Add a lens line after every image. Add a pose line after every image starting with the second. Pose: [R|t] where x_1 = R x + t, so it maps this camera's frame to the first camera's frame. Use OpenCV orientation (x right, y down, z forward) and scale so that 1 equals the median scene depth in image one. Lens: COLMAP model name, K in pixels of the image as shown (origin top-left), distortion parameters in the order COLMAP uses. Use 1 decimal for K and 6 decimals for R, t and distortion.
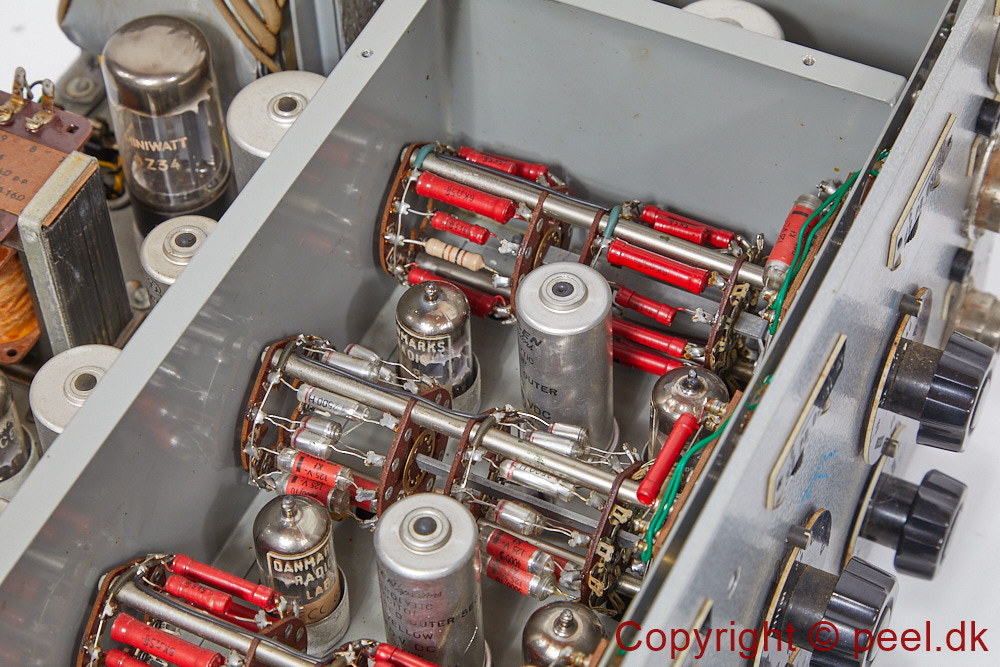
lens RADIAL K [[2358.3, 0, 500.0], [0, 2358.3, 333.5], [0, 0, 1]] dist [0.017050, 0.008729]
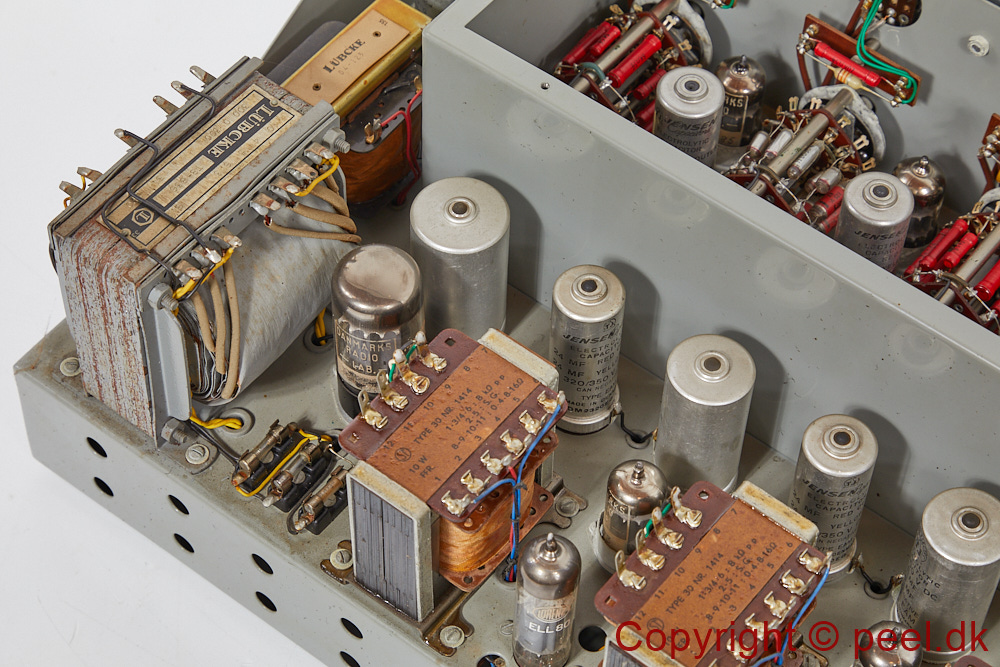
lens RADIAL K [[2430.2, 0, 500.0], [0, 2430.2, 333.5], [0, 0, 1]] dist [-0.018057, -0.837473]
pose [[0.195796, -0.760531, 0.619077, -1.002620], [0.728179, 0.535590, 0.427666, -0.640805], [-0.656825, 0.367064, 0.658669, 0.168758]]
